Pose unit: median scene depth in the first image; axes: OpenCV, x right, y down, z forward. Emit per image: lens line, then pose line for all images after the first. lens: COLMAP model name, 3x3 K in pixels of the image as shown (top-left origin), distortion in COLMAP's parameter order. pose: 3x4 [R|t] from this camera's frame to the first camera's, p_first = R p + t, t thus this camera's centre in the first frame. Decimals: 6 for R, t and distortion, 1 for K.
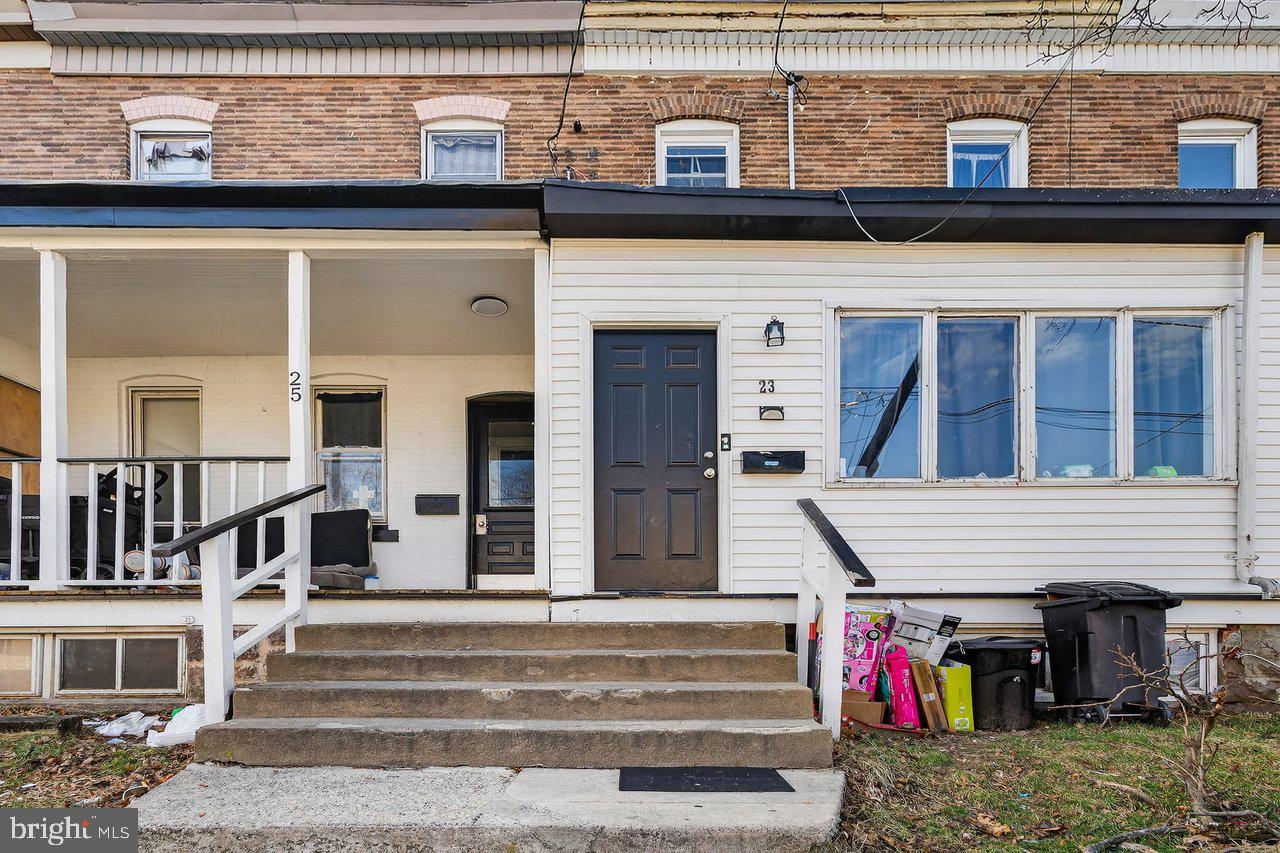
lens RADIAL K [[577.1, 0, 640.6], [0, 577.1, 442.2], [0, 0, 1]] dist [-0.005938, 0.003125]
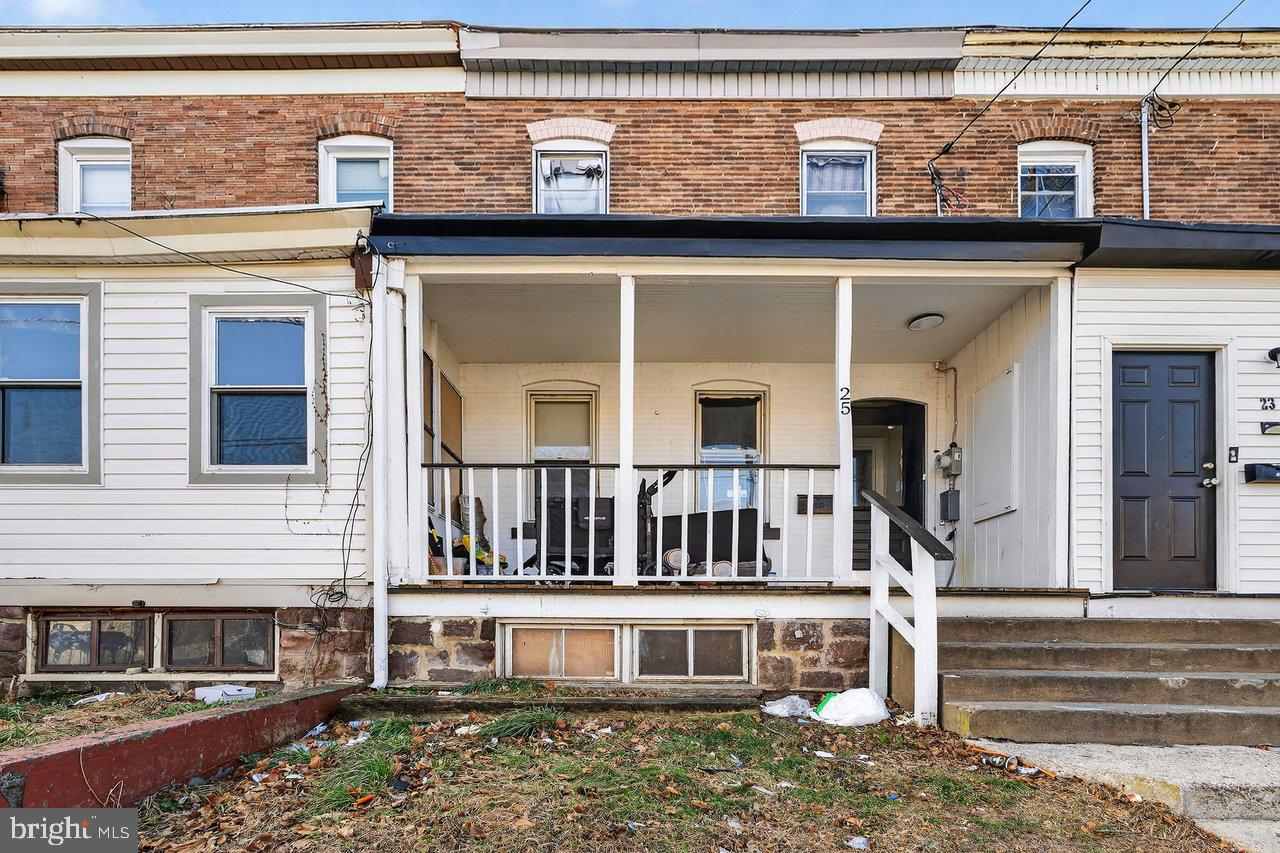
lens RADIAL K [[593.2, 0, 640.0], [0, 593.2, 426.5], [0, 0, 1]] dist [-0.002350, 0.001914]
pose [[0.999956, 0.007362, -0.005784, -0.677478], [-0.007384, 0.999966, -0.003687, -0.028382], [0.005757, 0.003730, 0.999976, -0.091591]]
